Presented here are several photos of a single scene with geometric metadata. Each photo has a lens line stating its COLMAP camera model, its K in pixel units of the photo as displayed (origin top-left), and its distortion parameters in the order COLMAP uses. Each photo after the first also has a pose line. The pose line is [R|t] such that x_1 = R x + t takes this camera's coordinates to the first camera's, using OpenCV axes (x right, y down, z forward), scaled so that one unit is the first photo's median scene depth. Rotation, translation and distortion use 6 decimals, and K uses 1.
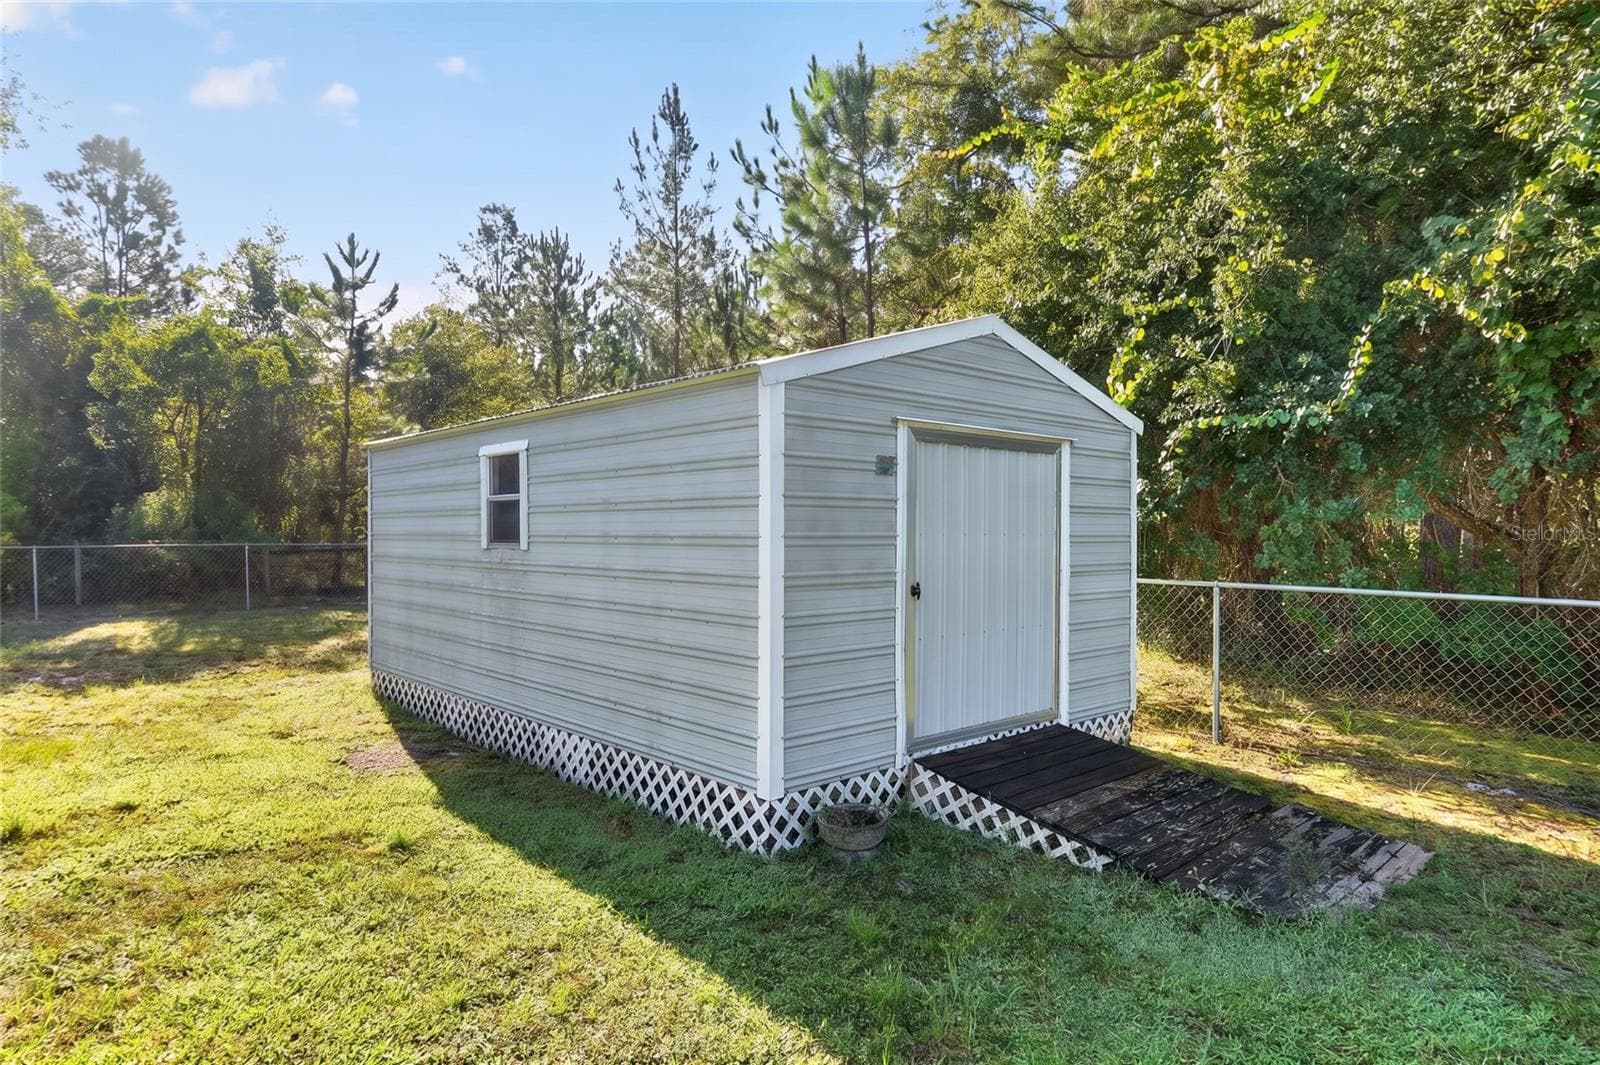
lens RADIAL K [[940.1, 0, 800.0], [0, 940.1, 532.5], [0, 0, 1]] dist [0.002556, -0.000027]
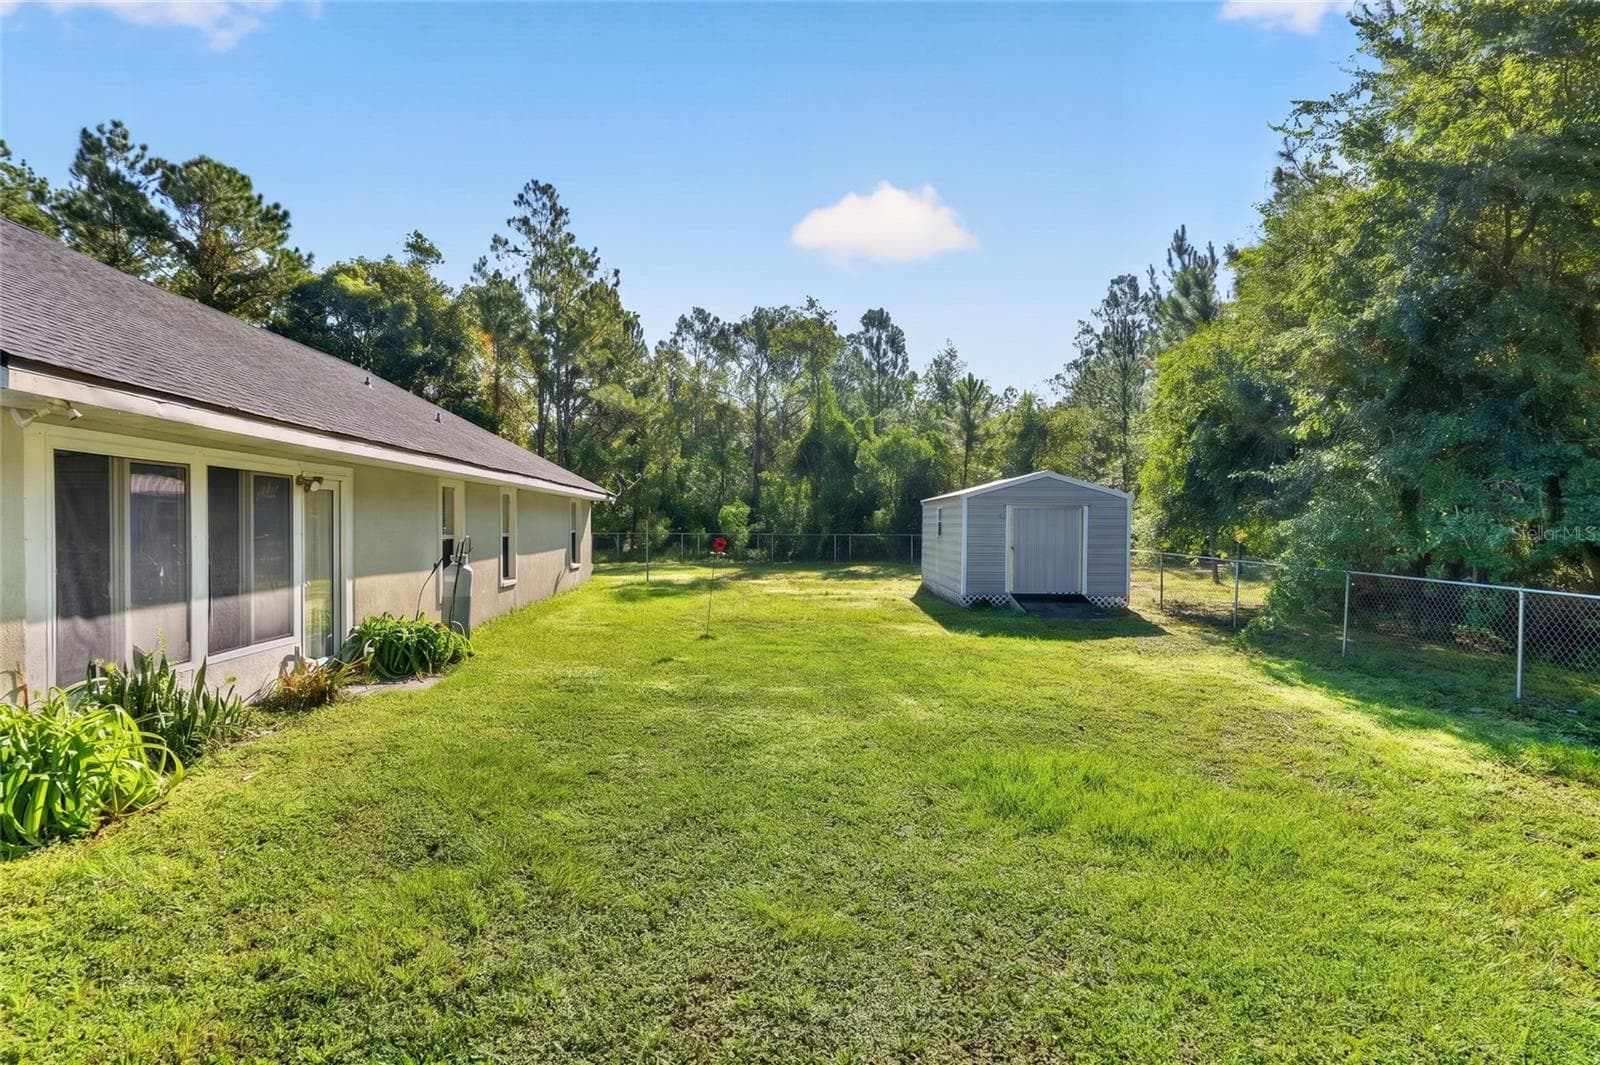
lens RADIAL K [[878.4, 0, 800.0], [0, 878.4, 532.5], [0, 0, 1]] dist [0.004301, -0.001842]
pose [[0.743159, 0.007529, -0.669072, 0.339593], [-0.007254, 0.999969, 0.003195, -0.001267], [0.669075, 0.002479, 0.743191, -0.402939]]
